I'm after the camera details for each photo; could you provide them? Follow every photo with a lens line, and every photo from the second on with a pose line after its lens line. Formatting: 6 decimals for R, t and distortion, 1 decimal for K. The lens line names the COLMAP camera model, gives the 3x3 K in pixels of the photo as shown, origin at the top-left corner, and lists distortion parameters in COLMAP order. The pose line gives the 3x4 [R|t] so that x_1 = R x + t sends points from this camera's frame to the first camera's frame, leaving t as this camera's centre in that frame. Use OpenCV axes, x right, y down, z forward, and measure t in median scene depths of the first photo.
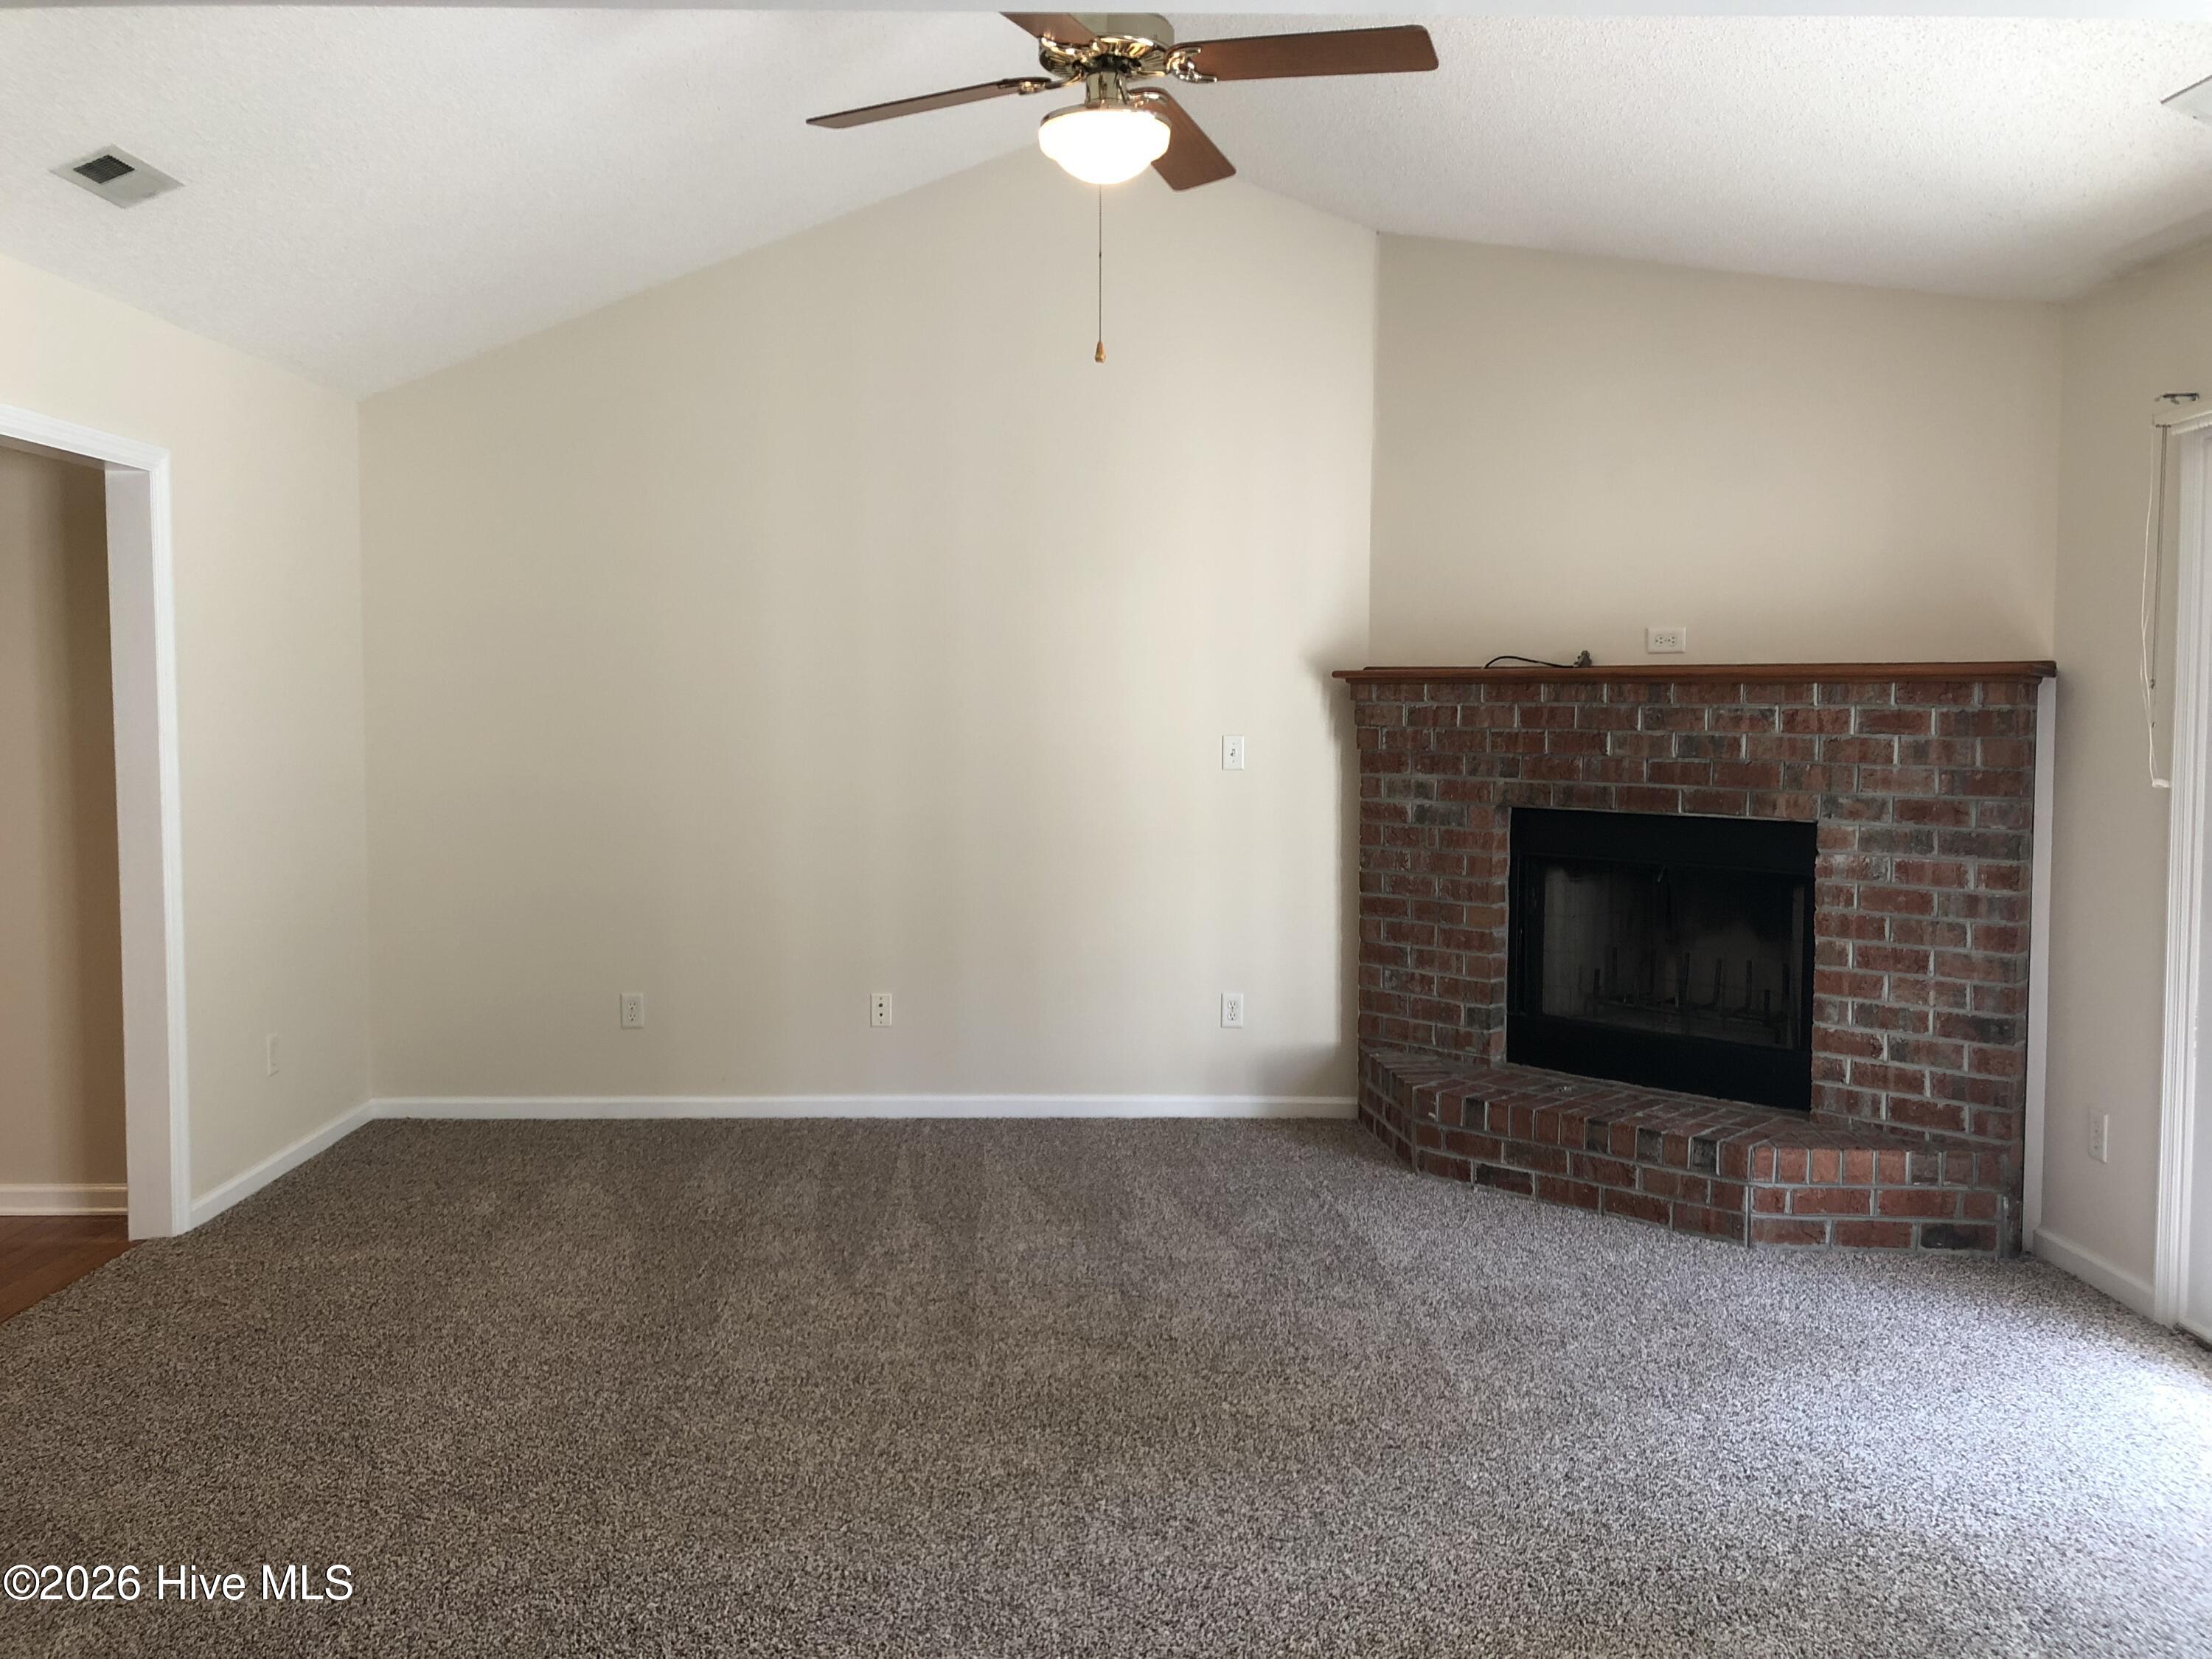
lens RADIAL K [[1851.2, 0, 1100.7], [0, 1851.2, 842.7], [0, 0, 1]] dist [0.087088, -0.050247]
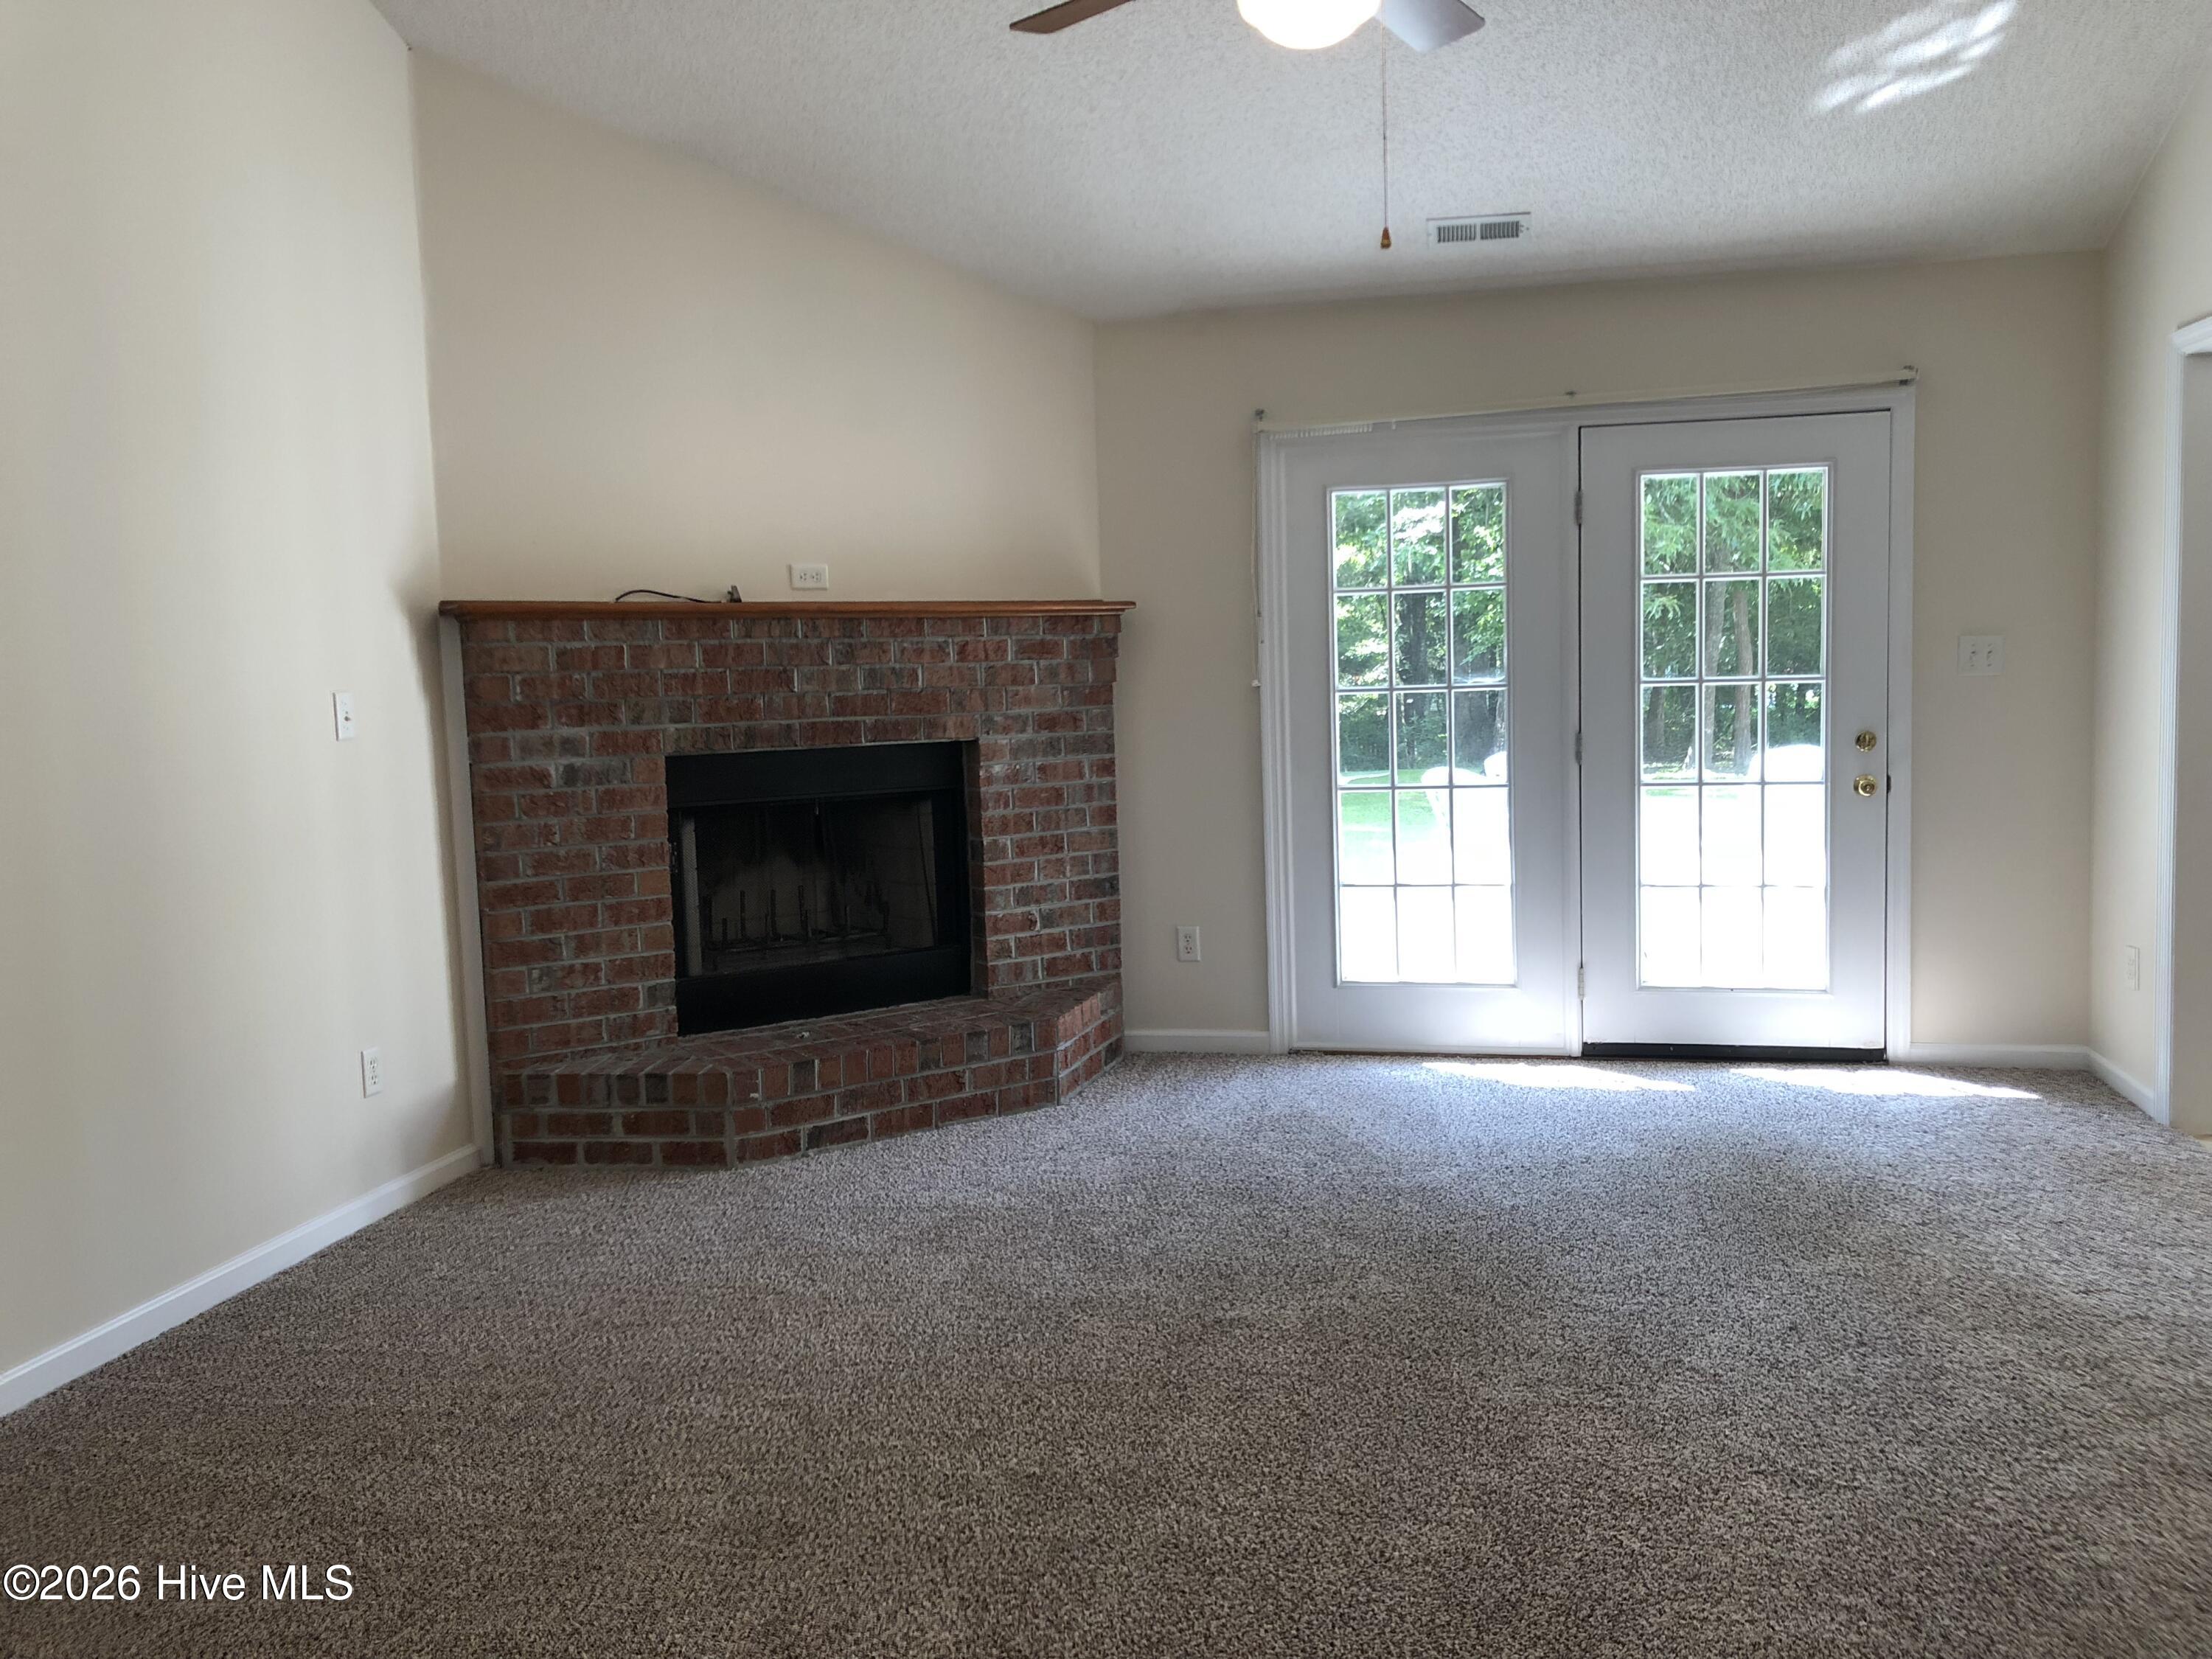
lens RADIAL K [[1851.2, 0, 1102.8], [0, 1851.2, 813.8], [0, 0, 1]] dist [0.087088, -0.050247]
pose [[0.190960, -0.094178, 0.977070, -0.682787], [0.104093, 0.991717, 0.075246, -0.040896], [-0.976063, 0.087337, 0.199181, 0.665979]]
